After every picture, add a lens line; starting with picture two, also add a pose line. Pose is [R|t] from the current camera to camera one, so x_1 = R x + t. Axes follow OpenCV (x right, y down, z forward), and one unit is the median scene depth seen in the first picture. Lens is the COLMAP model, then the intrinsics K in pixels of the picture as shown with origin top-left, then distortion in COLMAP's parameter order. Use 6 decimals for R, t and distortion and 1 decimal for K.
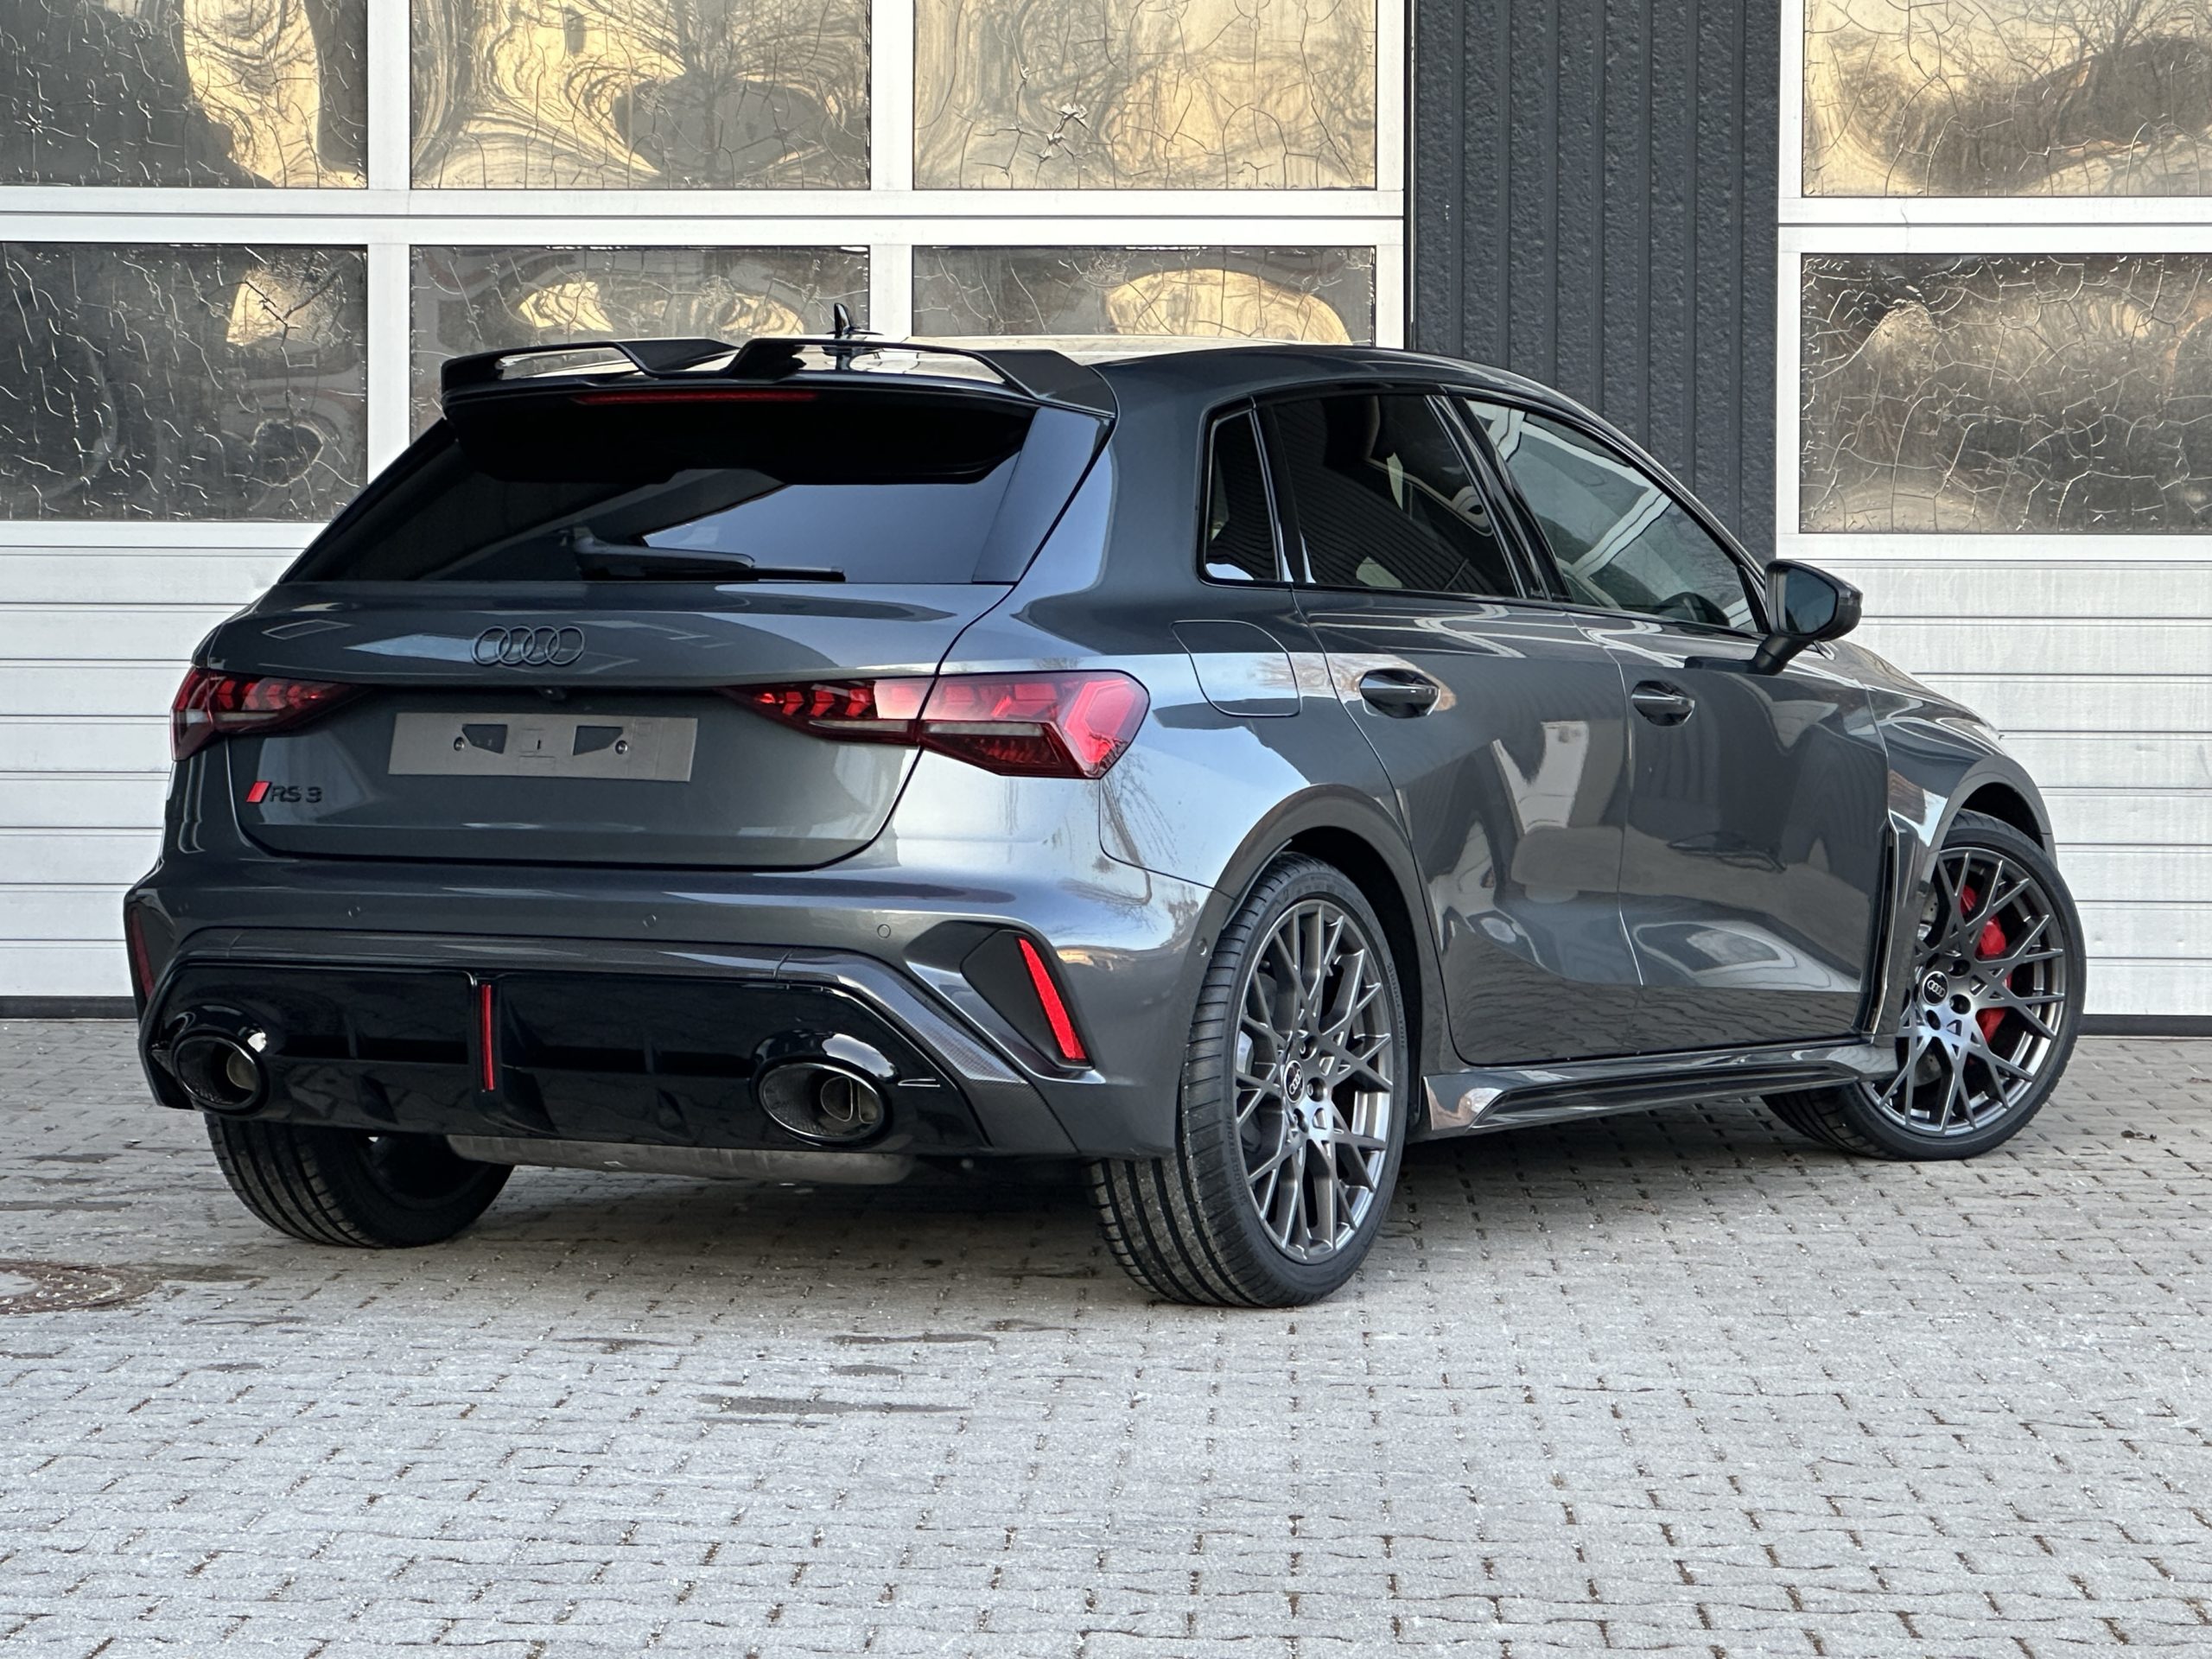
lens RADIAL K [[6807.2, 0, 1128.9], [0, 6807.2, 837.8], [0, 0, 1]] dist [0.244488, 0.000000]
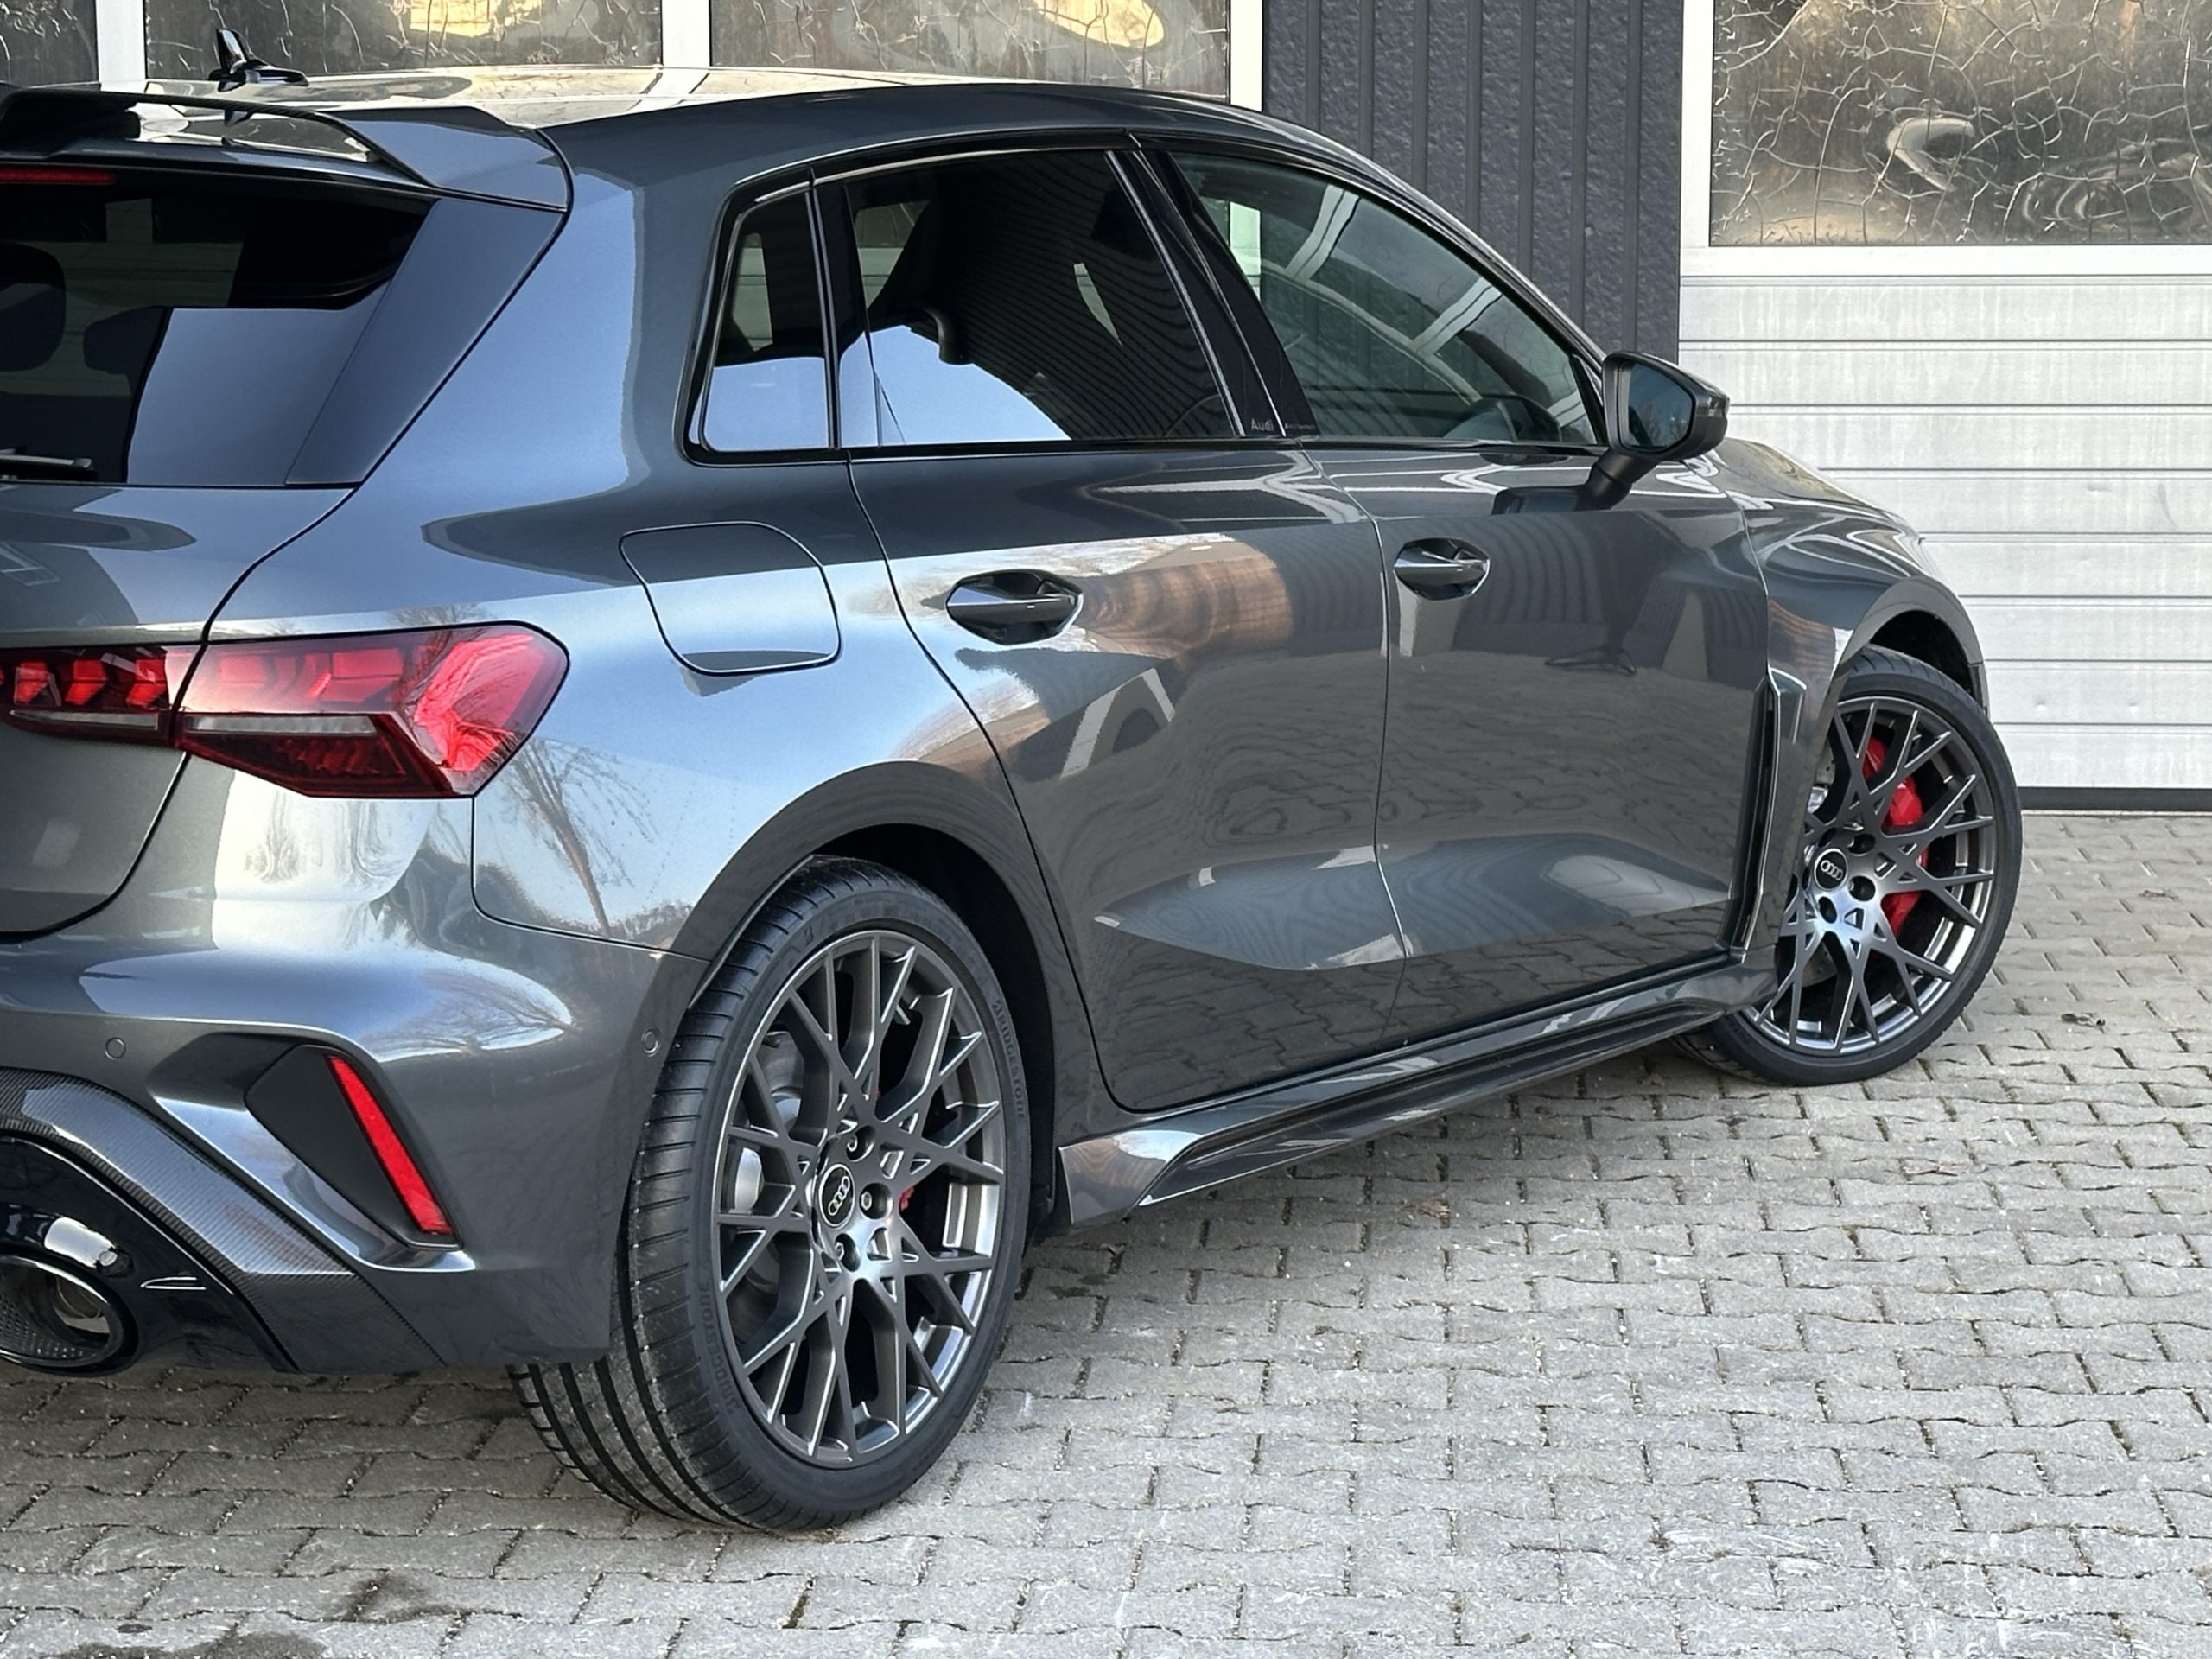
lens RADIAL K [[5131.3, 0, 1097.3], [0, 5131.3, 841.6], [0, 0, 1]] dist [0.192185, 0.000000]
pose [[0.999136, 0.001465, -0.041530, 0.057571], [0.002482, 0.995490, 0.094836, -0.038697], [0.041481, -0.094857, 0.994626, 0.398649]]
